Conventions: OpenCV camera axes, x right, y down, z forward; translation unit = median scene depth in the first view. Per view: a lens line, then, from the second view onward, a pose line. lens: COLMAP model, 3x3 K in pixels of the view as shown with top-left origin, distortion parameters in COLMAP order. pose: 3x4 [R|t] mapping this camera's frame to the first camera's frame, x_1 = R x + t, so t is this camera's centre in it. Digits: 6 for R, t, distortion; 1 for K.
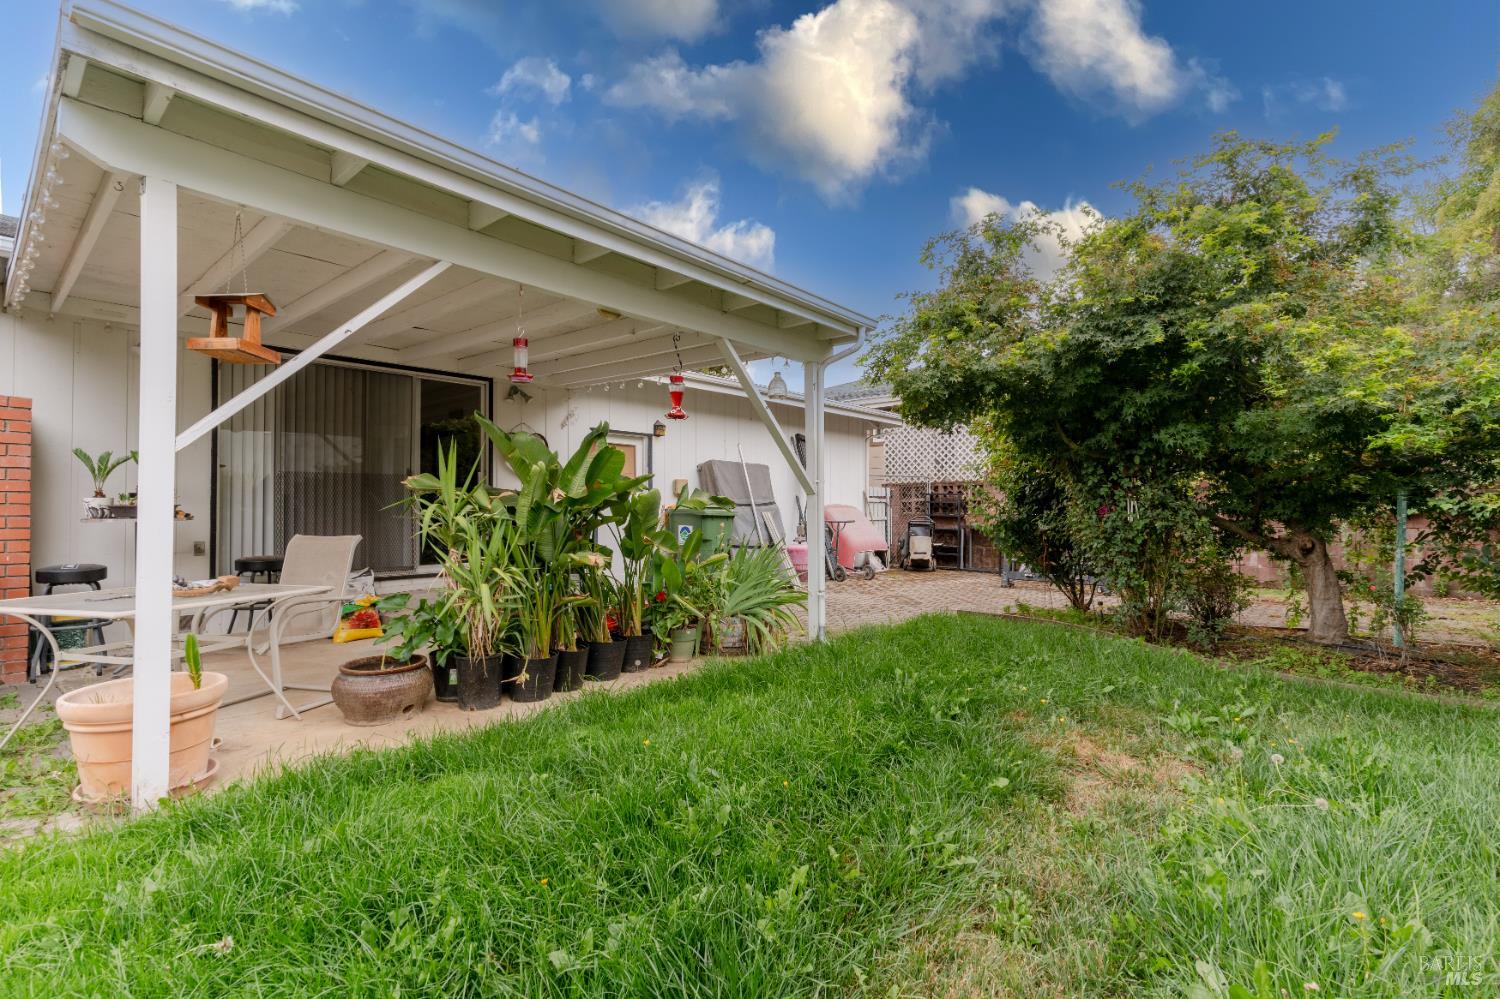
lens RADIAL K [[713.6, 0, 743.9], [0, 713.6, 496.8], [0, 0, 1]] dist [0.016870, 0.001362]
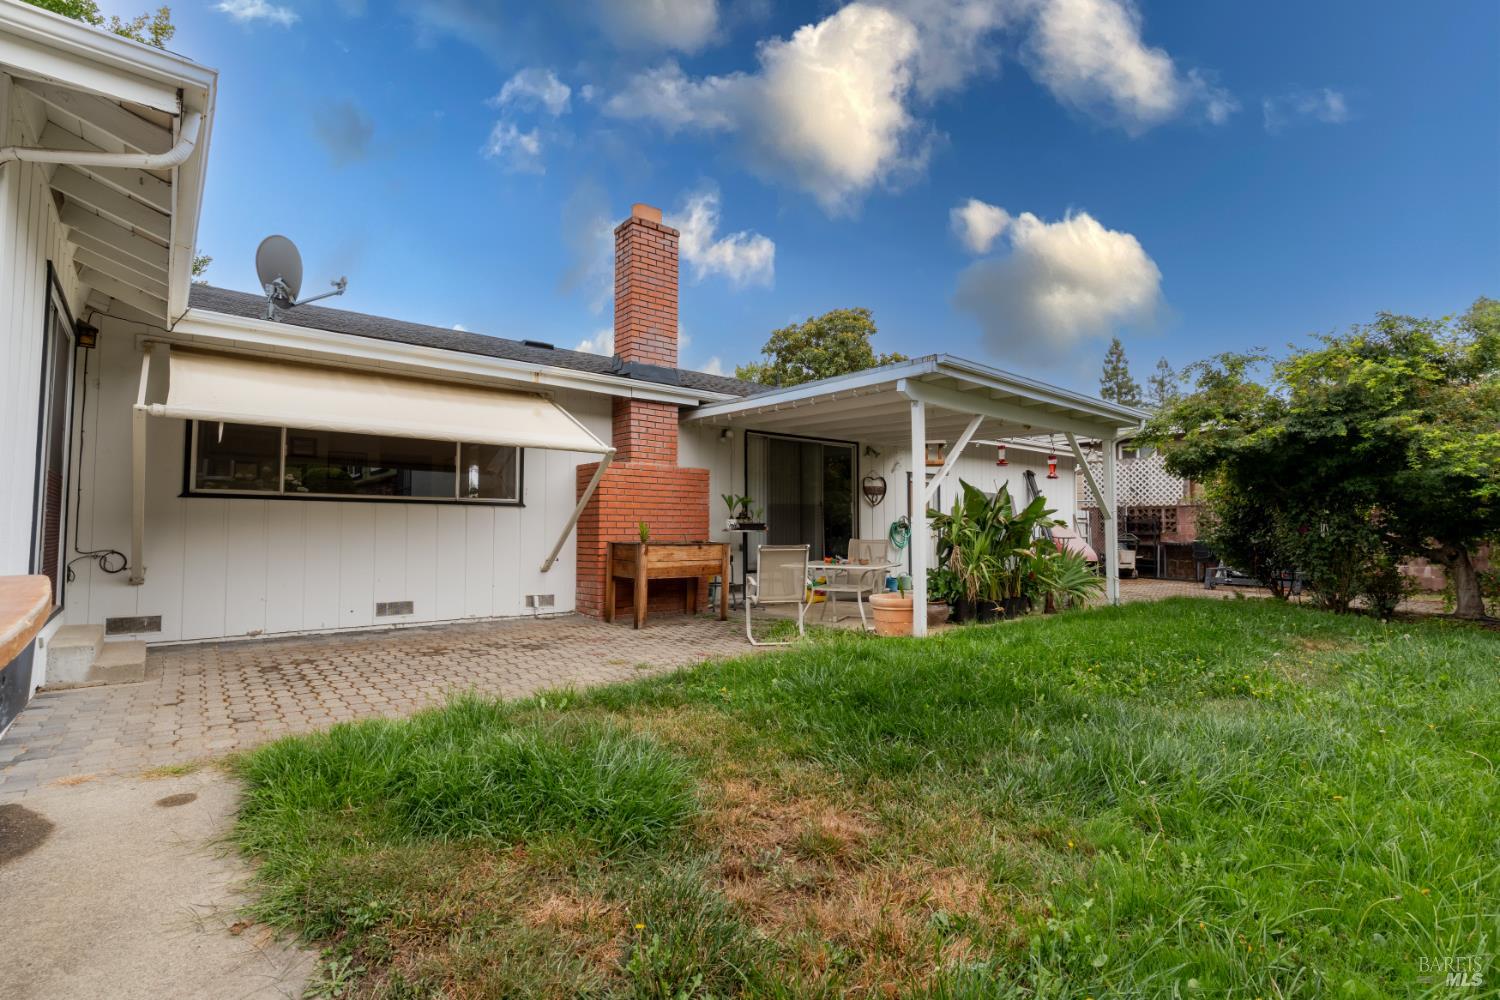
lens RADIAL K [[713.6, 0, 755.9], [0, 713.6, 499.8], [0, 0, 1]] dist [0.016870, 0.001362]
pose [[0.988637, -0.000396, -0.150322, -0.476351], [-0.002916, 0.999758, -0.021810, -0.009613], [0.150294, 0.022001, 0.988396, -0.791300]]
